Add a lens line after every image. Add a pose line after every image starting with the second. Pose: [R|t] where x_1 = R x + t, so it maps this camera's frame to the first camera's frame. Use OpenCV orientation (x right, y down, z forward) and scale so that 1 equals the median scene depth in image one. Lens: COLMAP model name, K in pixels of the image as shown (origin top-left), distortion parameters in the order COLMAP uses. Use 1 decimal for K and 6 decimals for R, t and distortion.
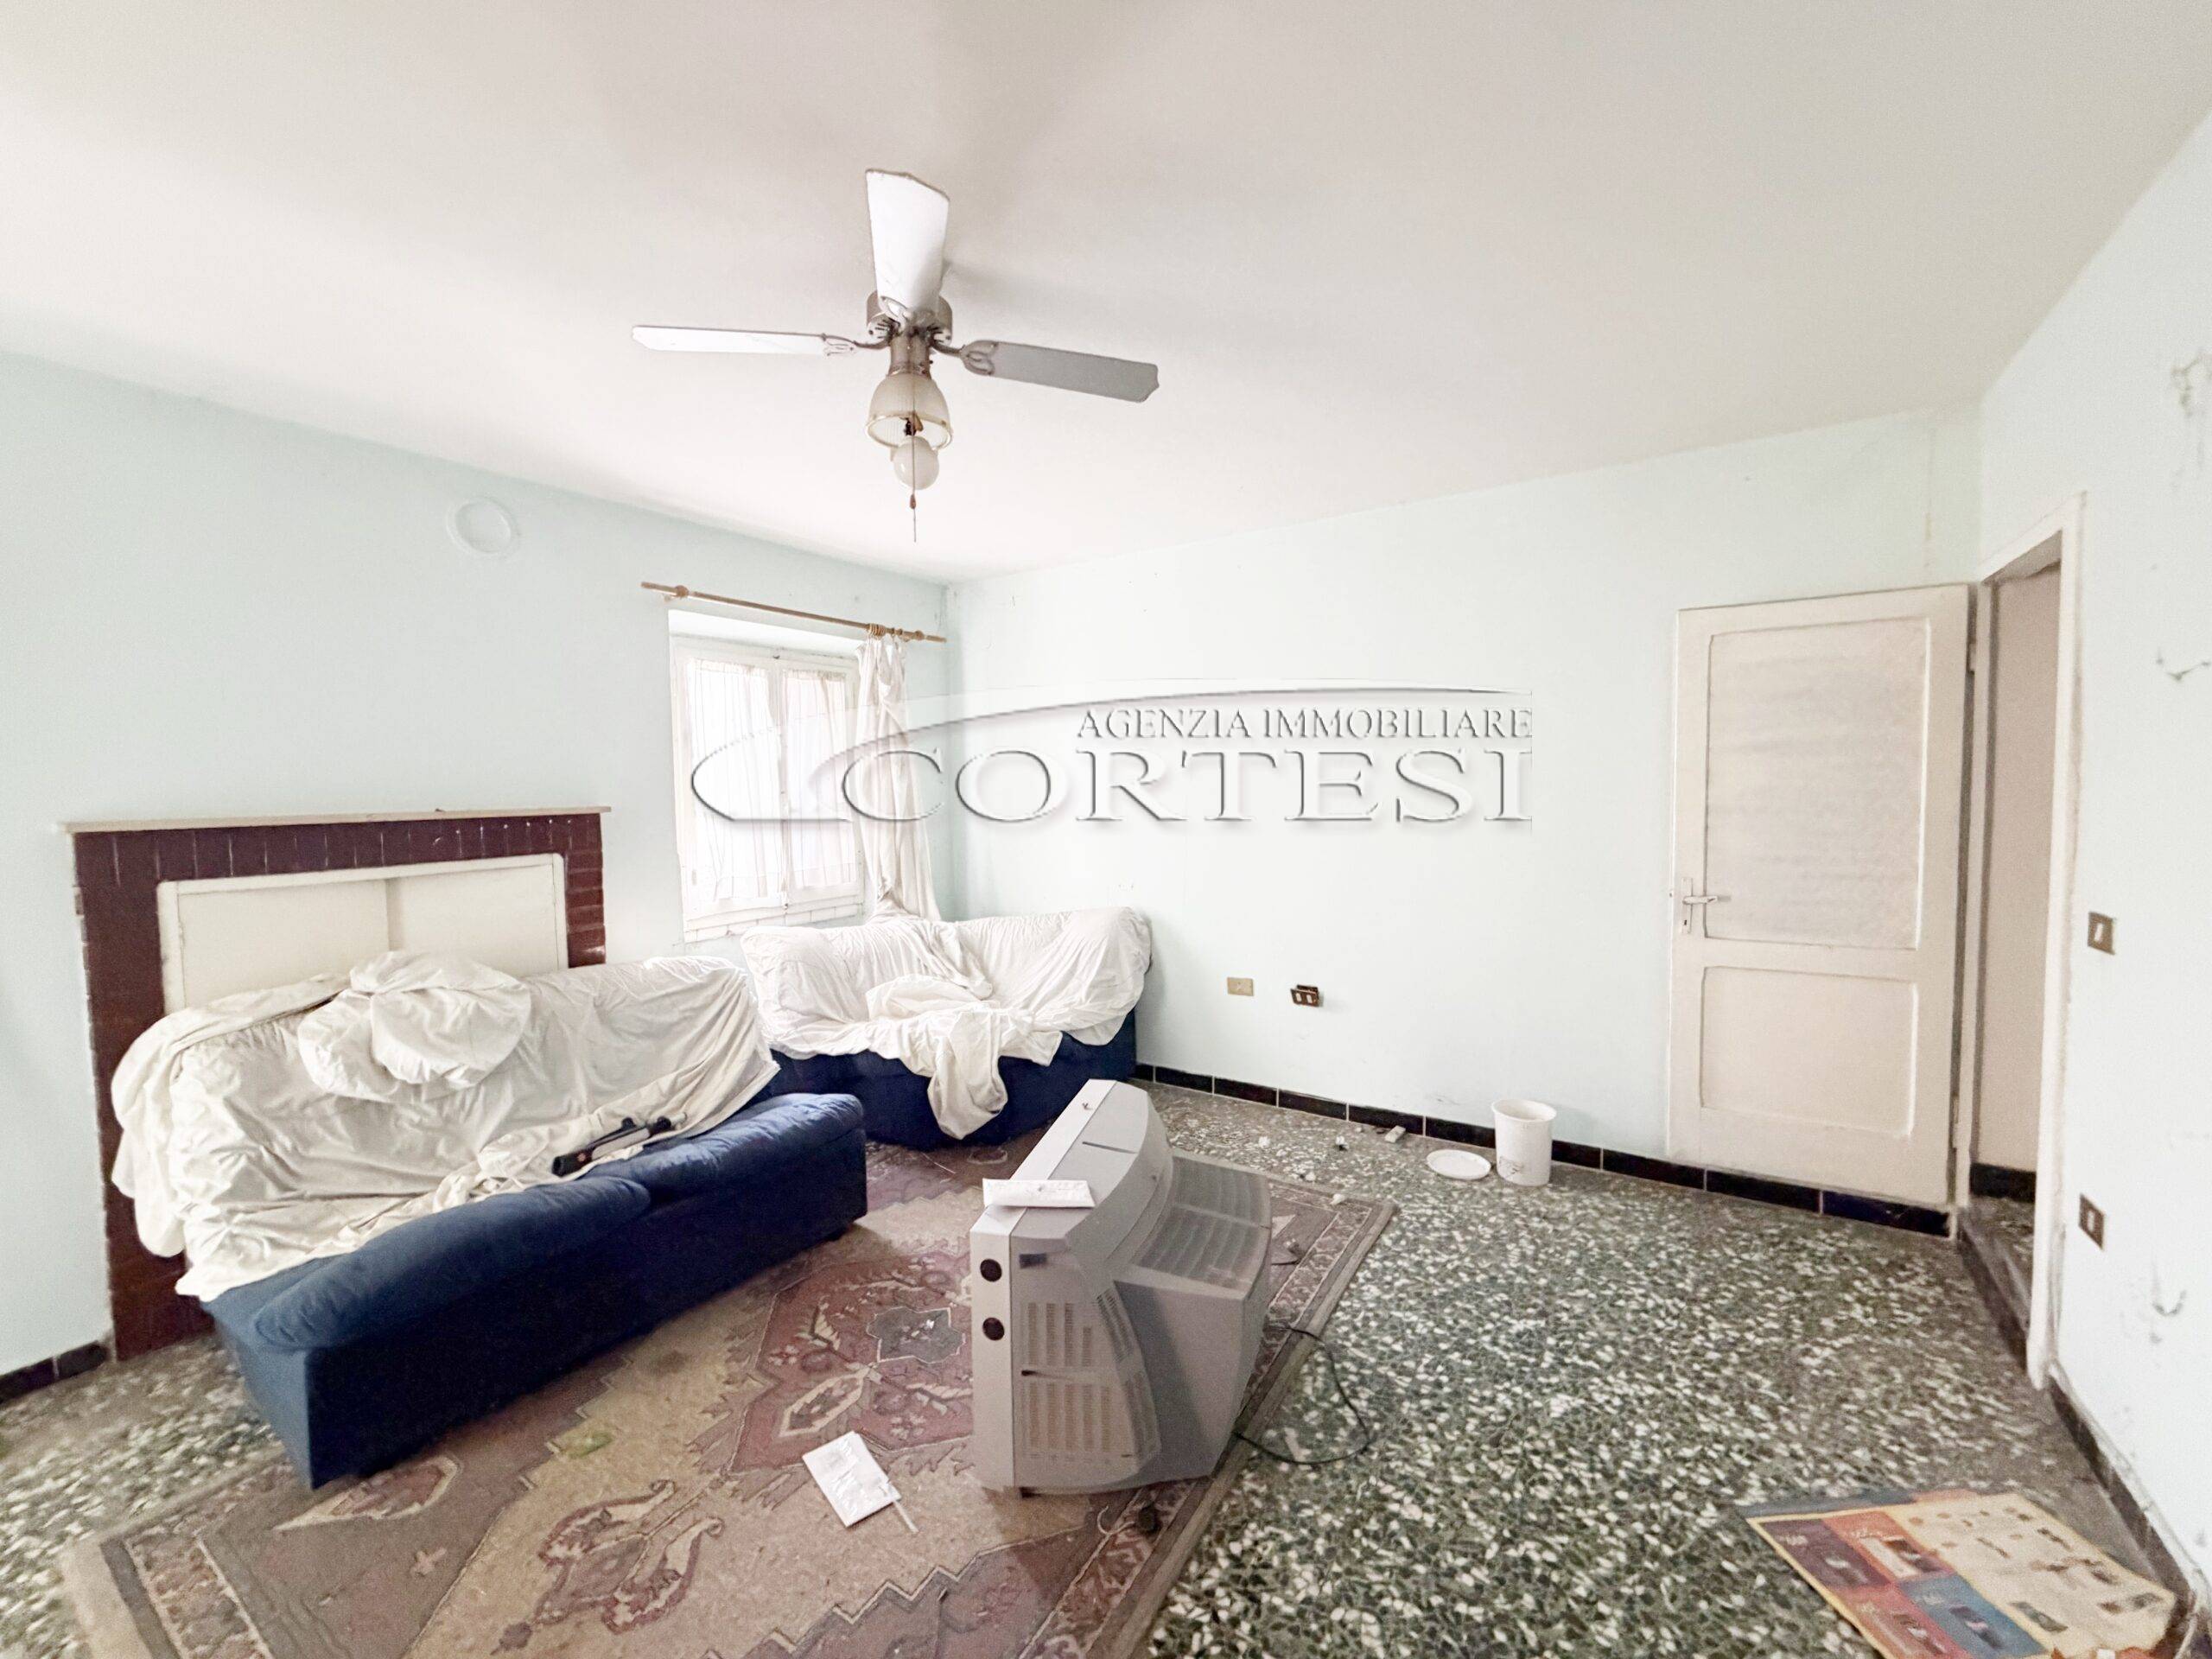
lens RADIAL K [[879.0, 0, 1098.9], [0, 879.0, 827.0], [0, 0, 1]] dist [-0.000656, 0.000235]
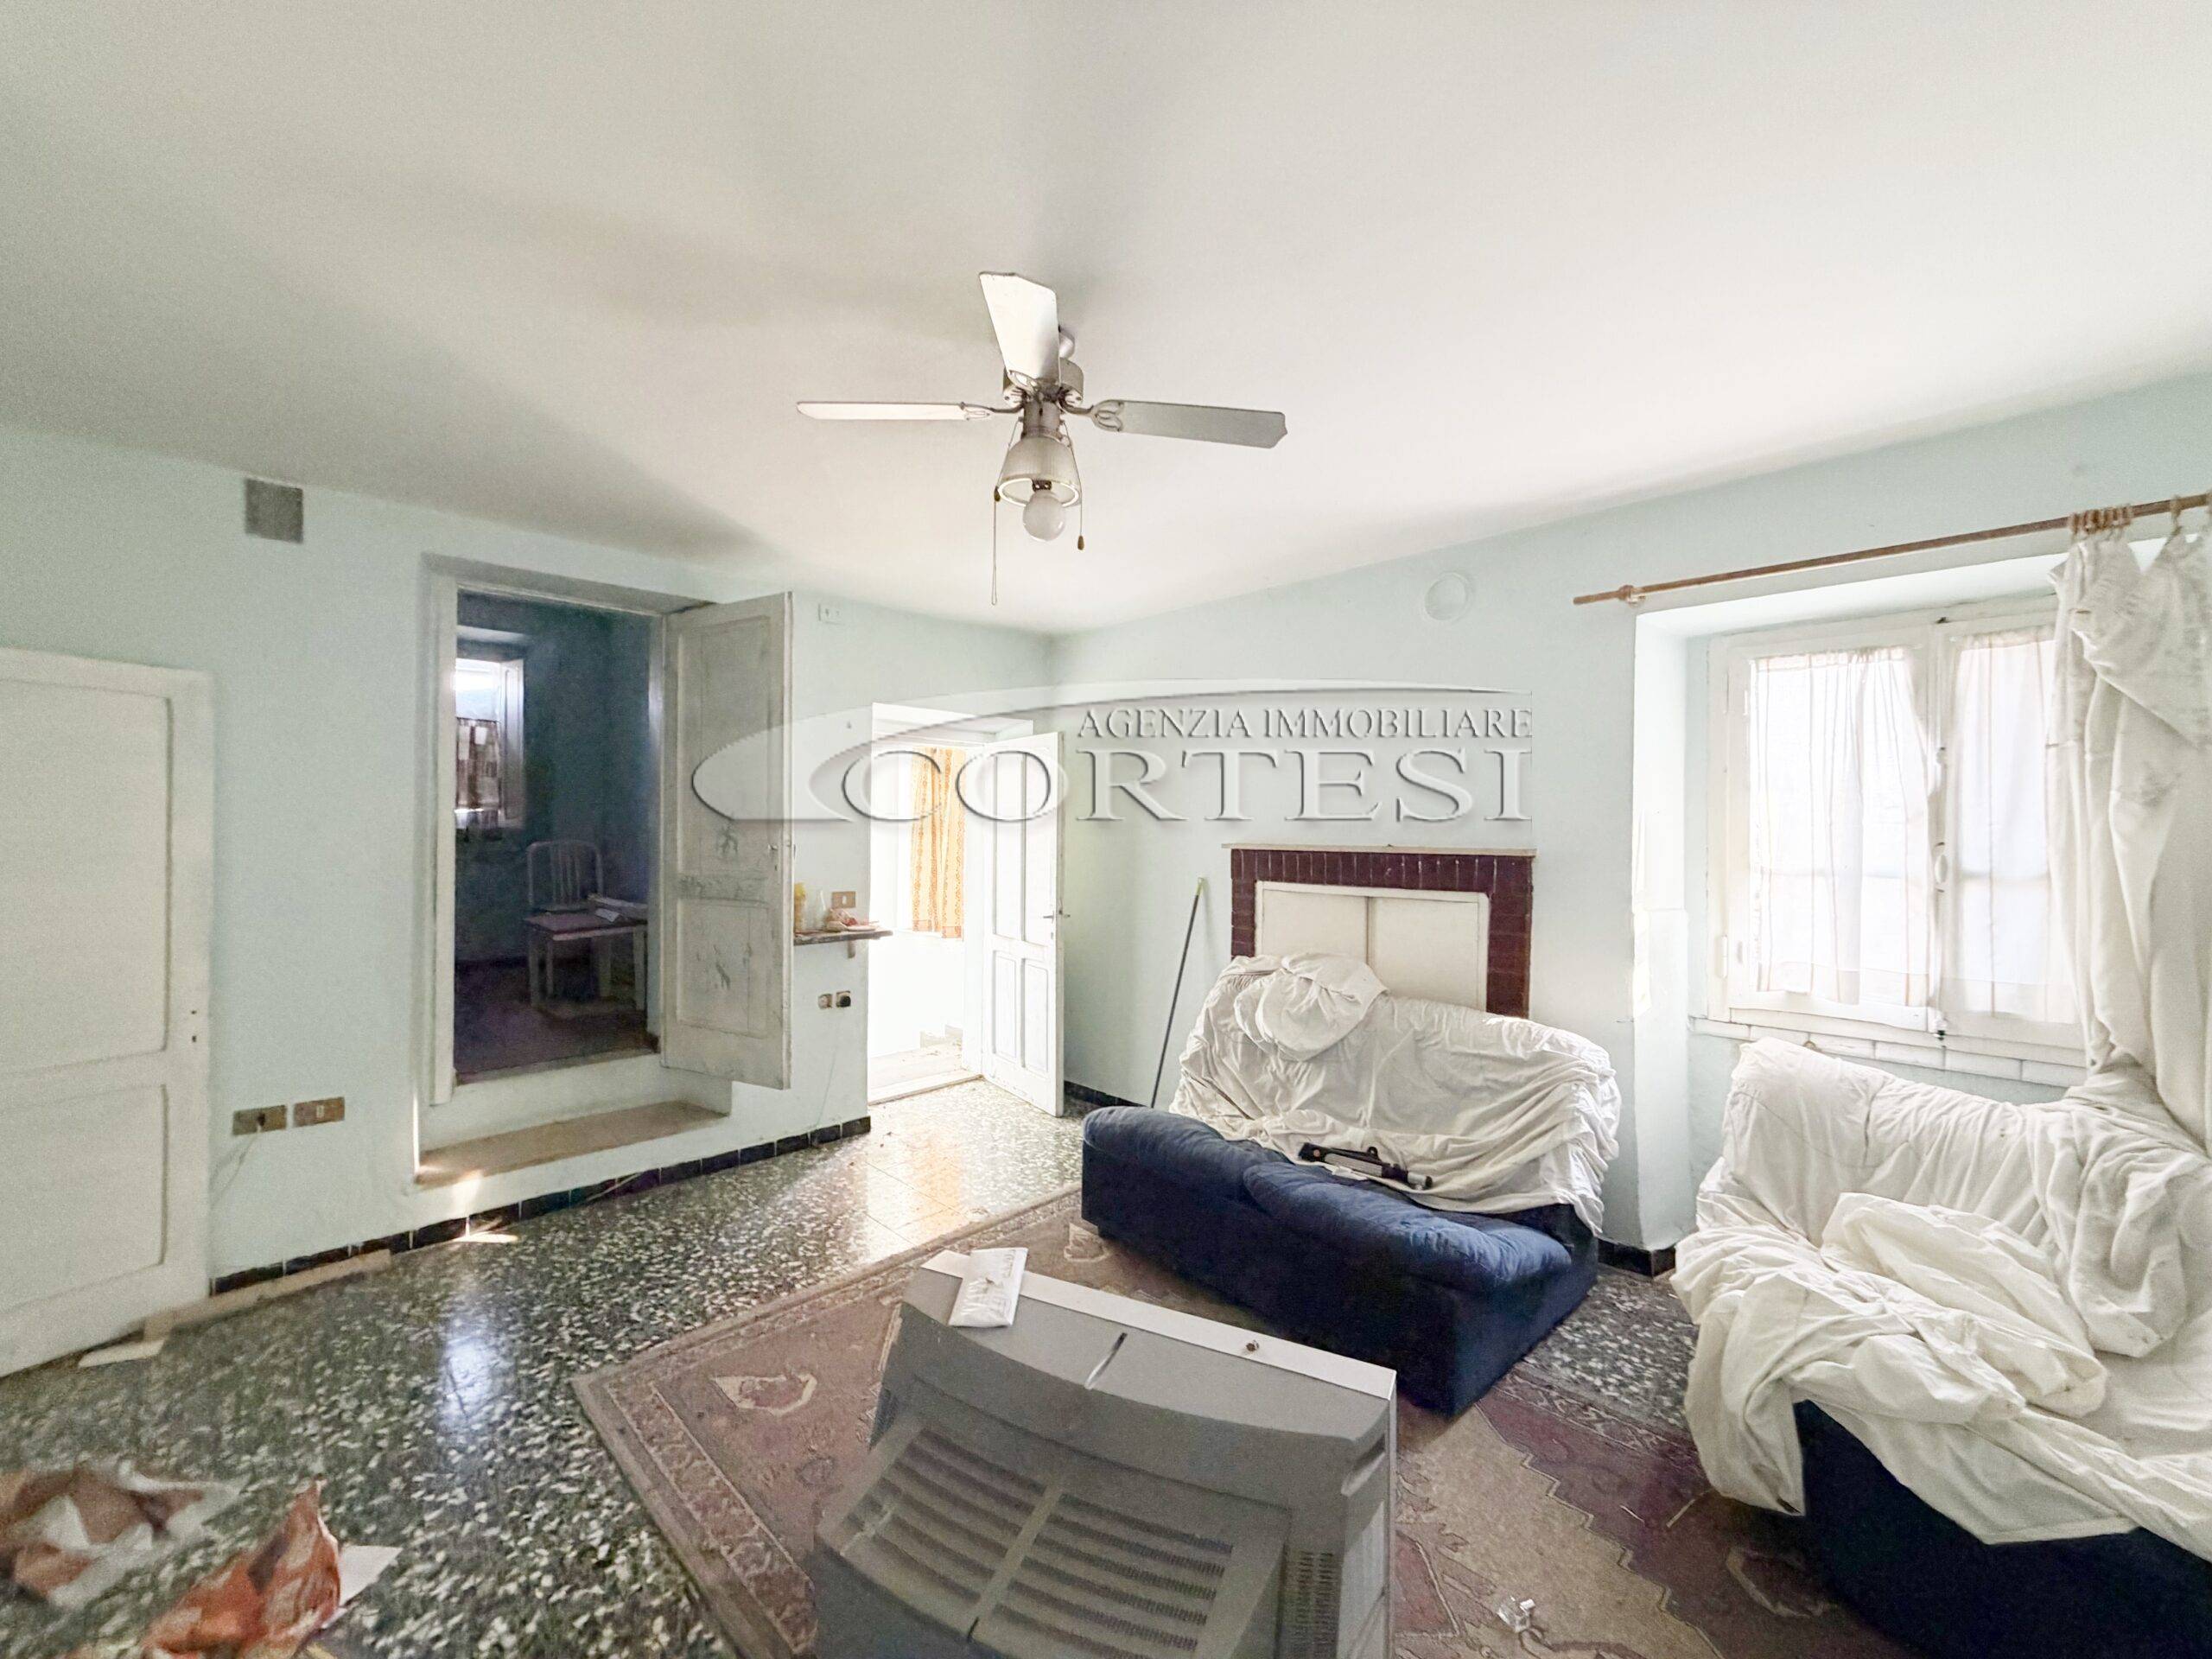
lens RADIAL K [[879.0, 0, 1102.8], [0, 879.0, 826.5], [0, 0, 1]] dist [-0.000656, 0.000235]
pose [[-0.207023, 0.009232, -0.978292, 0.518817], [-0.054362, 0.998302, 0.020925, -0.048707], [0.976824, 0.057514, -0.206170, 0.848923]]
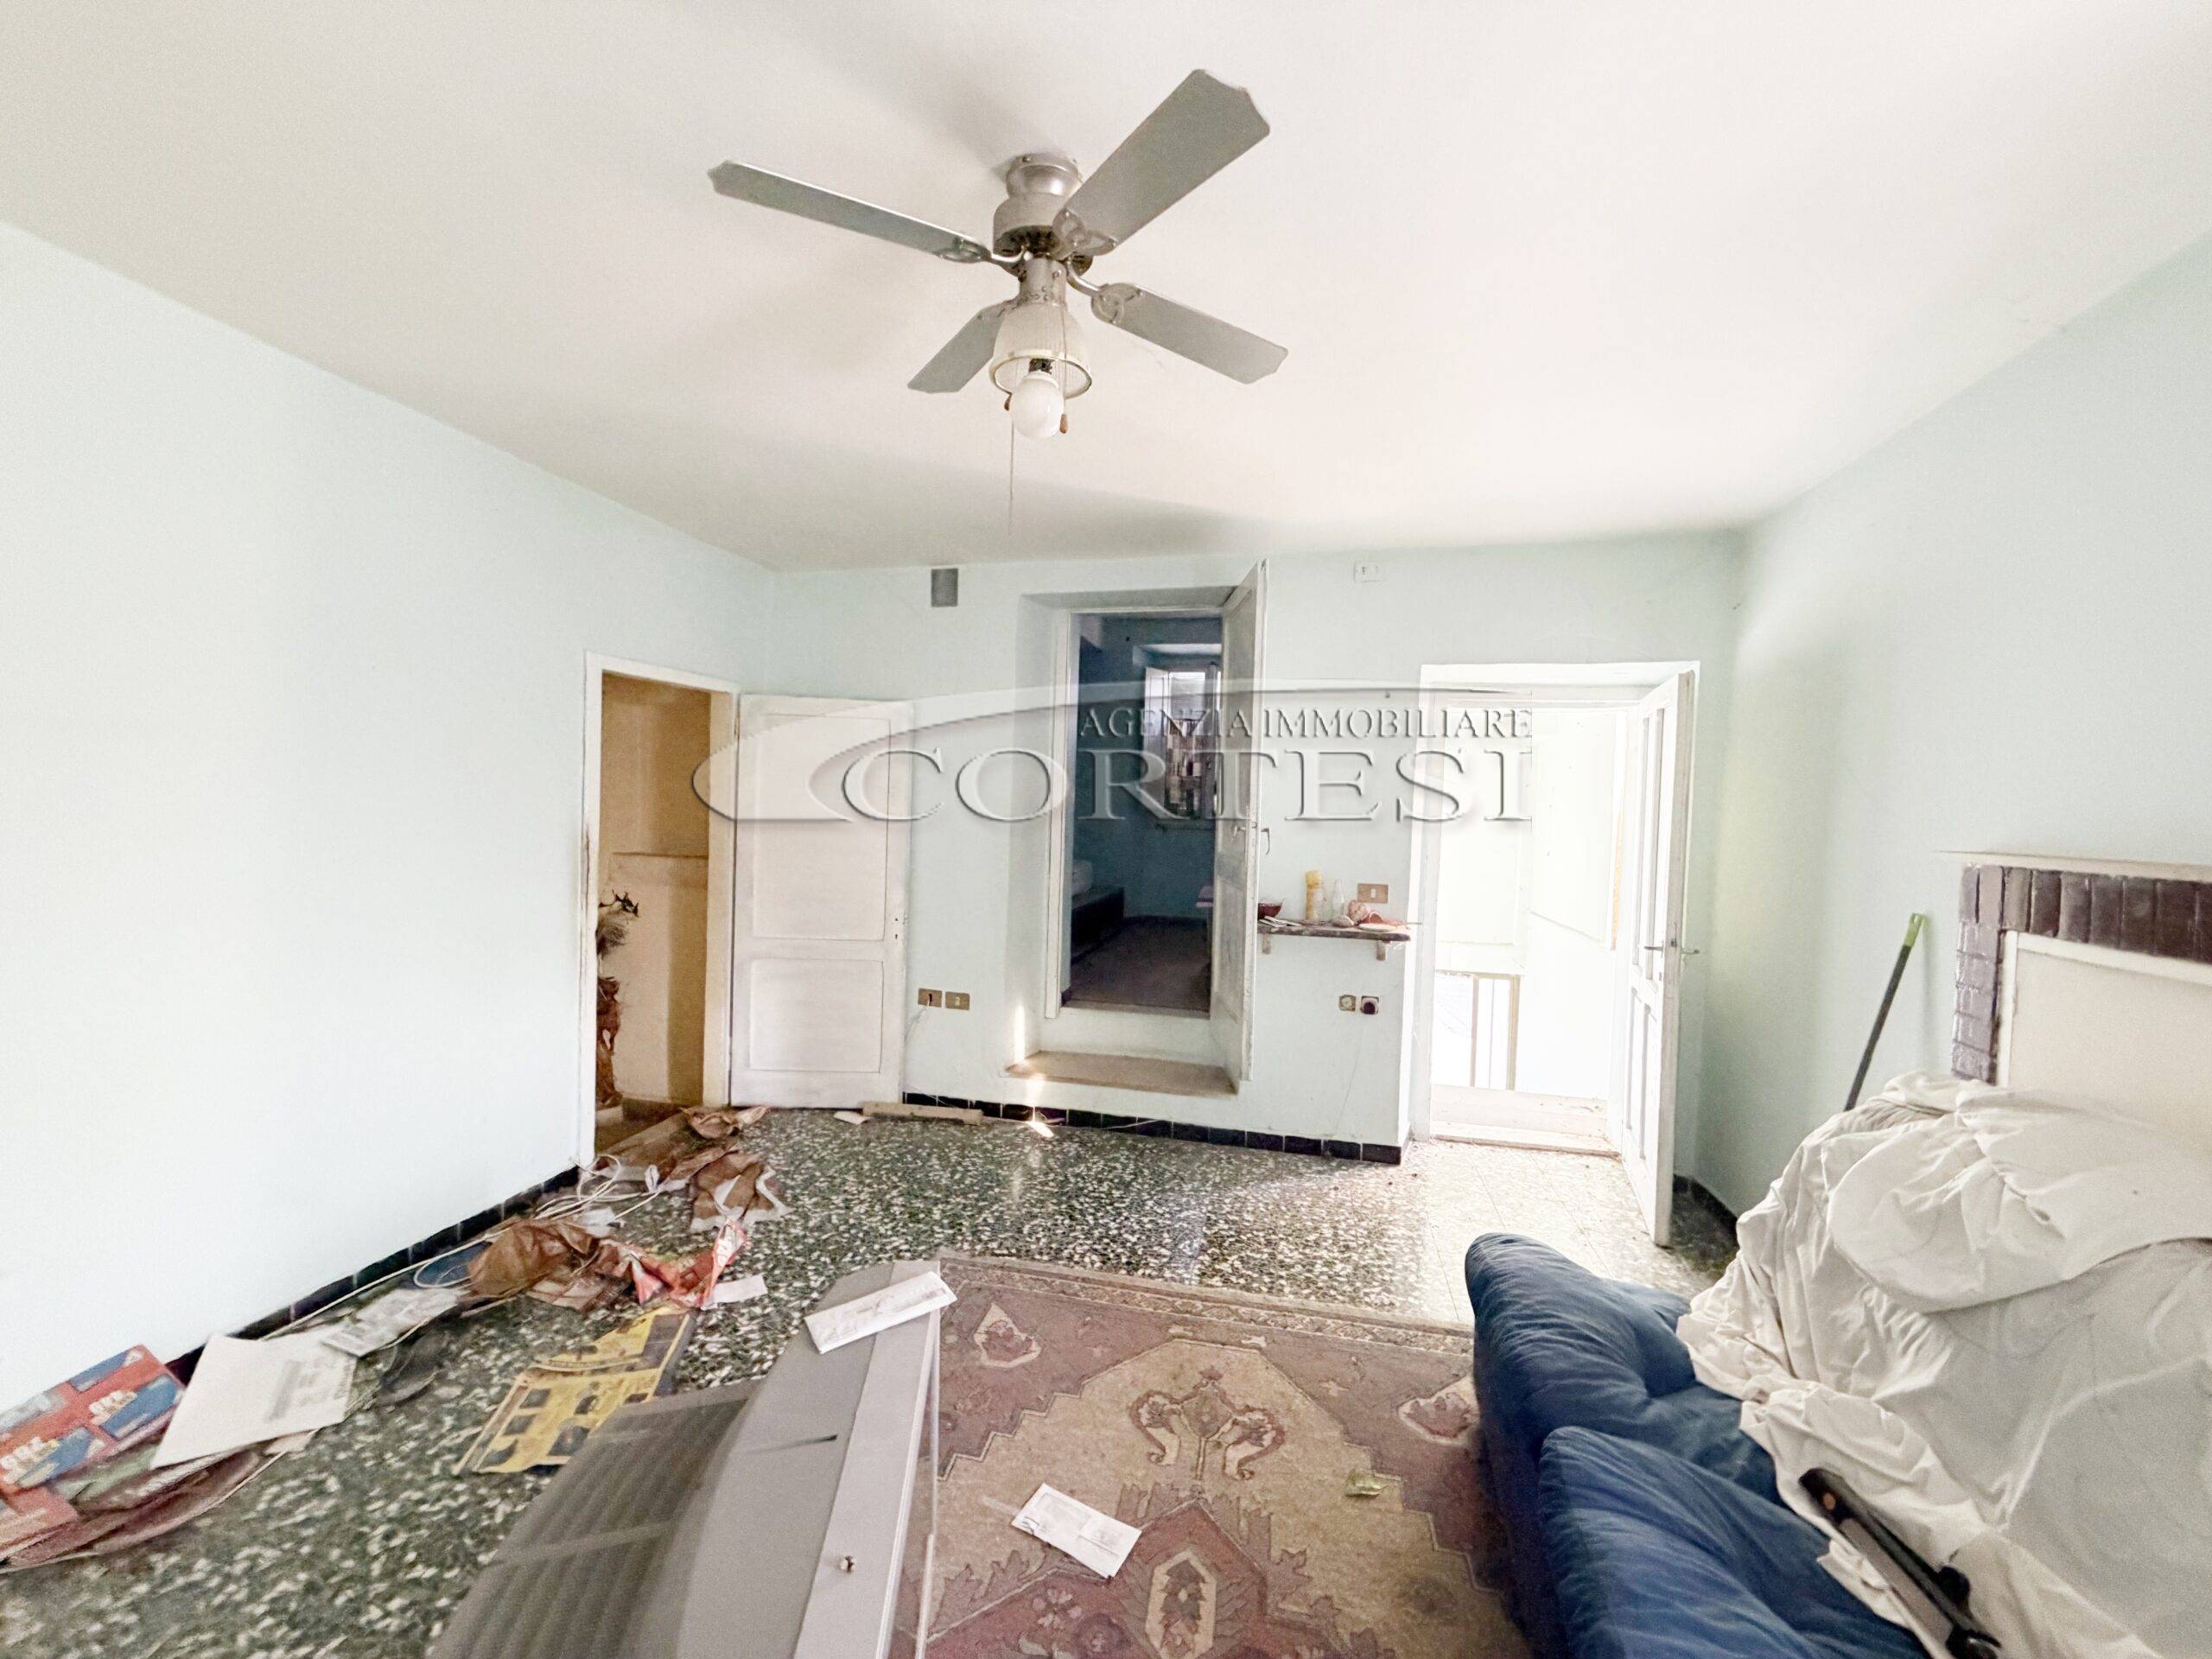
lens RADIAL K [[879.0, 0, 1097.6], [0, 879.0, 824.6], [0, 0, 1]] dist [-0.000656, 0.000235]
pose [[-0.937888, -0.004236, -0.346911, 0.017584], [-0.032023, 0.996714, 0.074405, -0.056279], [0.345456, 0.080893, -0.934942, 1.187010]]
